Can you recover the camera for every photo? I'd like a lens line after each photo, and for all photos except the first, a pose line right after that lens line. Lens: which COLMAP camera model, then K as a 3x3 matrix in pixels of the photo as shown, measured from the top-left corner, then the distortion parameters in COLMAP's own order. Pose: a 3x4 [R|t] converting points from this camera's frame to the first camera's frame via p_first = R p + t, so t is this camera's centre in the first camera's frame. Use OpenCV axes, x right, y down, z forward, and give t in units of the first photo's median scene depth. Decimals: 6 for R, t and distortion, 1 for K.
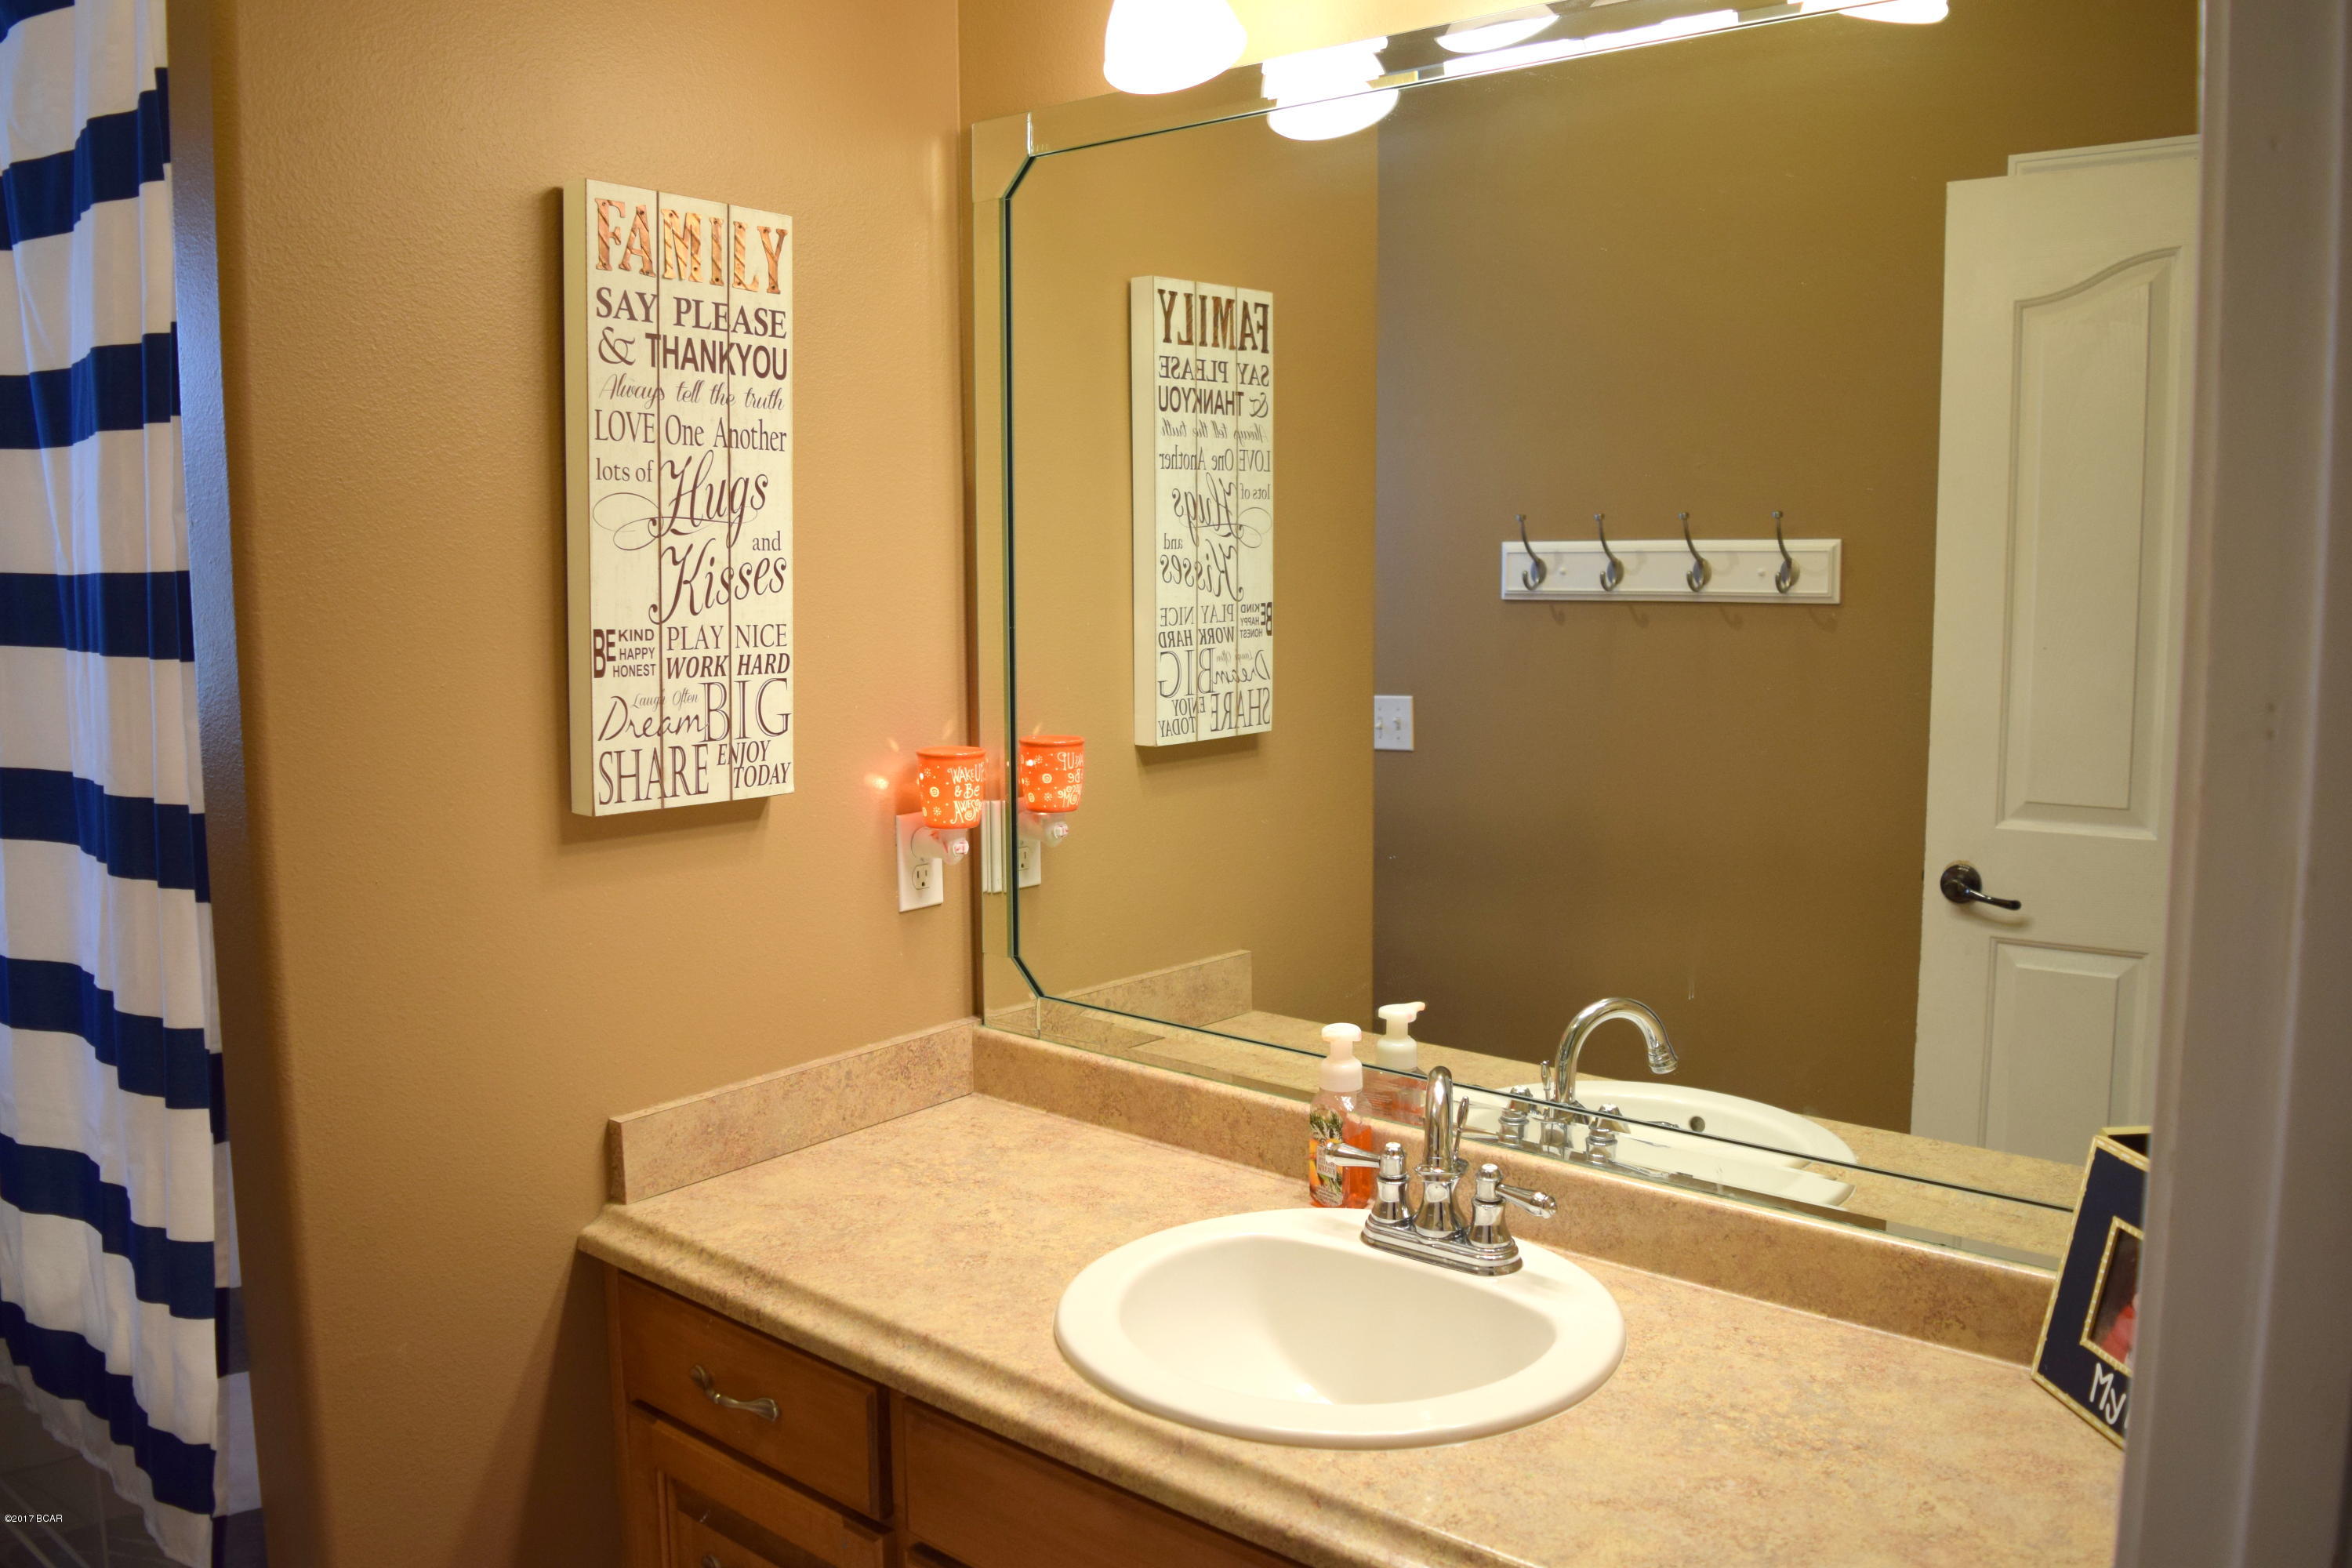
lens RADIAL K [[1850.5, 0, 1176.0], [0, 1850.5, 784.0], [0, 0, 1]] dist [-0.112309, 0.028339]
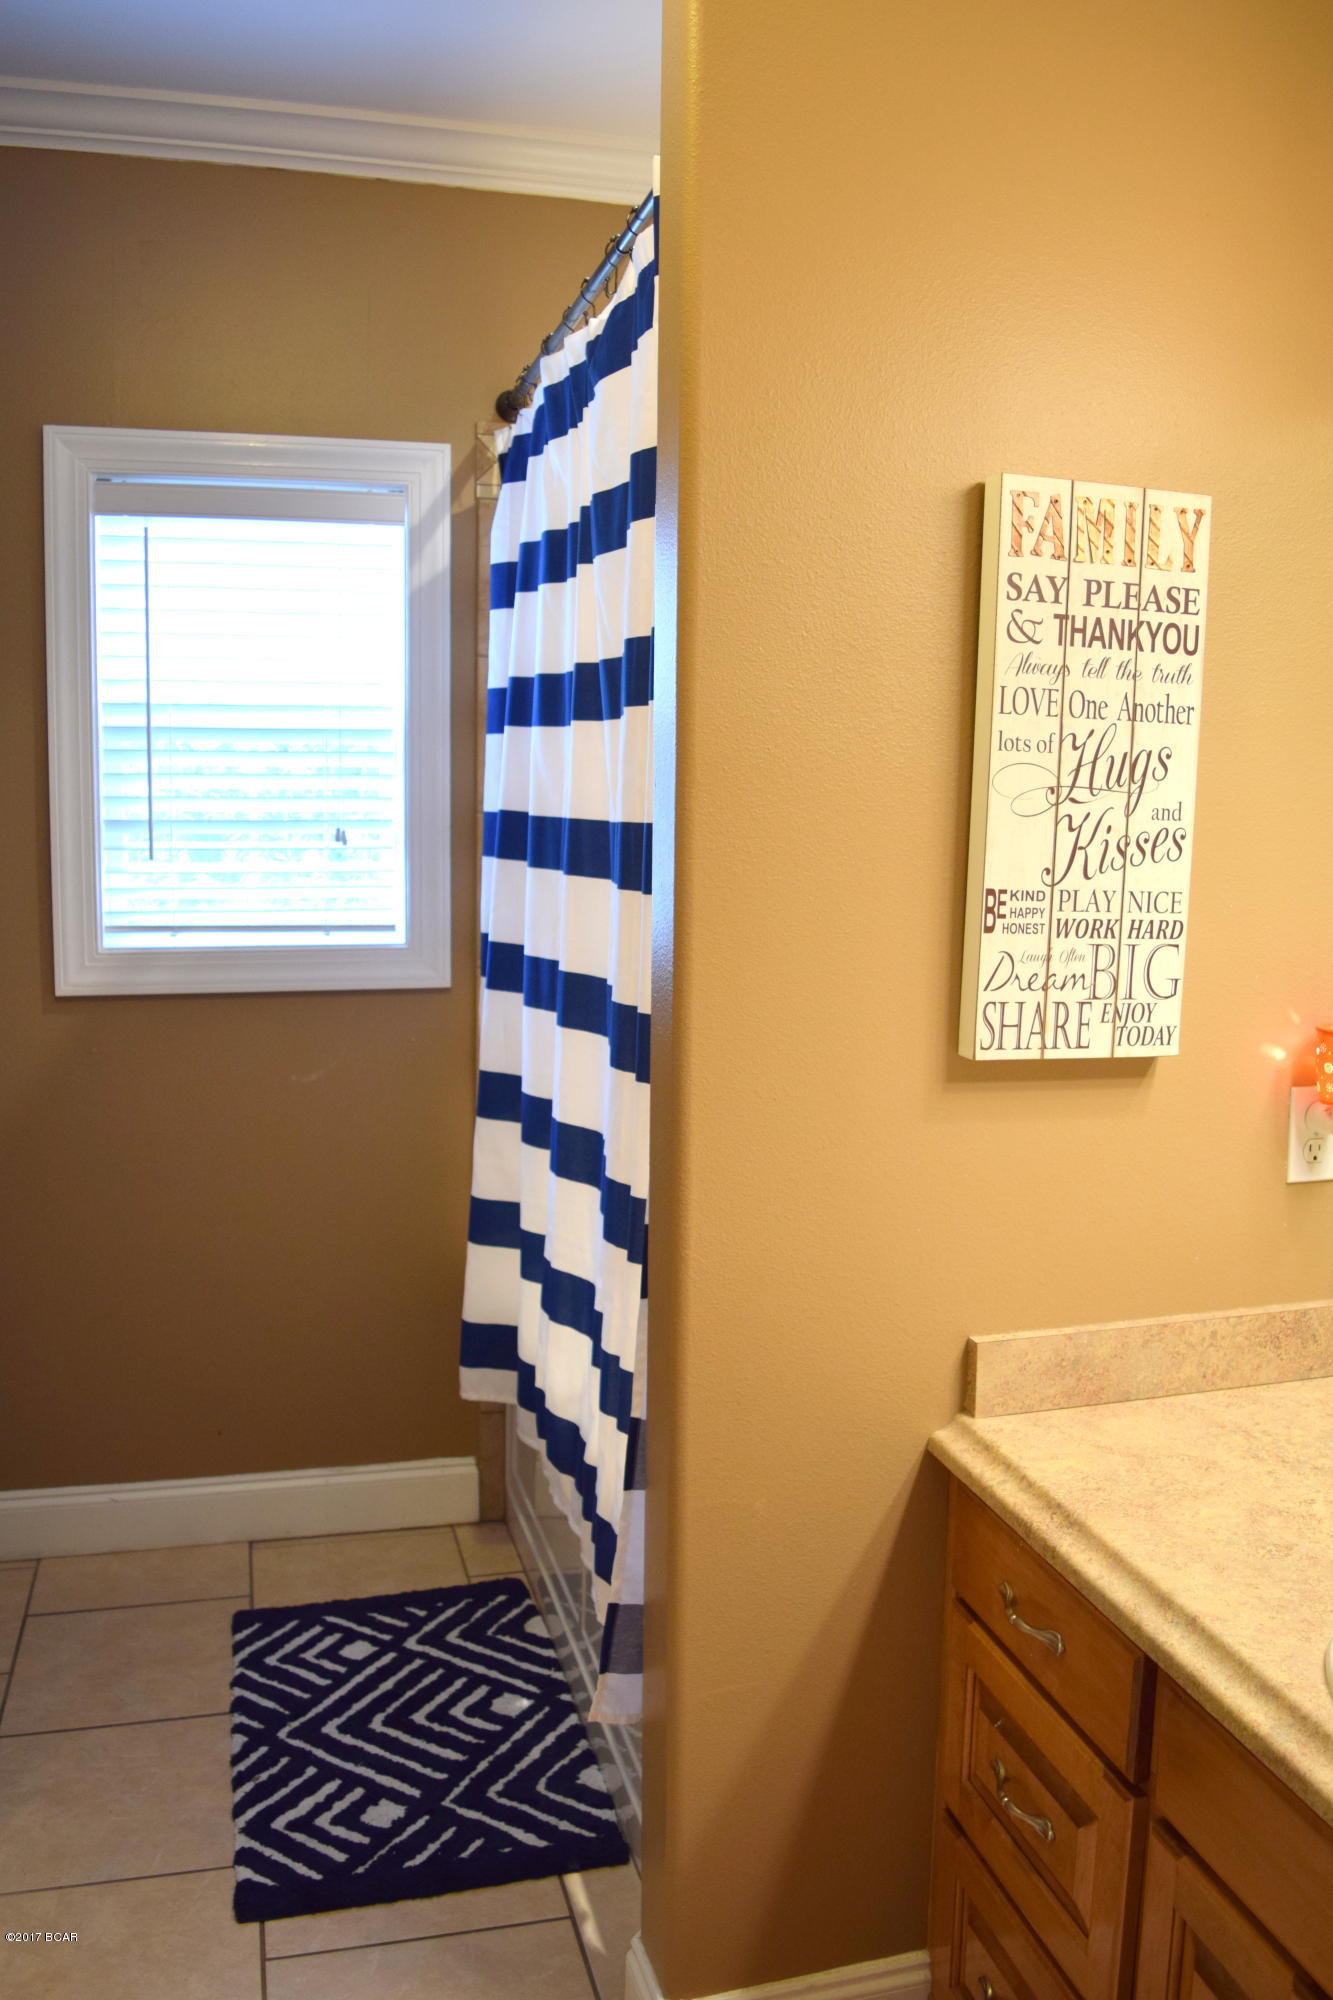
lens RADIAL K [[1633.5, 0, 666.5], [0, 1633.5, 1000.0], [0, 0, 1]] dist [-0.103615, 0.015710]
pose [[0.811496, 0.081723, -0.578615, 0.086138], [-0.088048, 0.995968, 0.017183, -0.017552], [0.577686, 0.037002, 0.815420, 0.100492]]
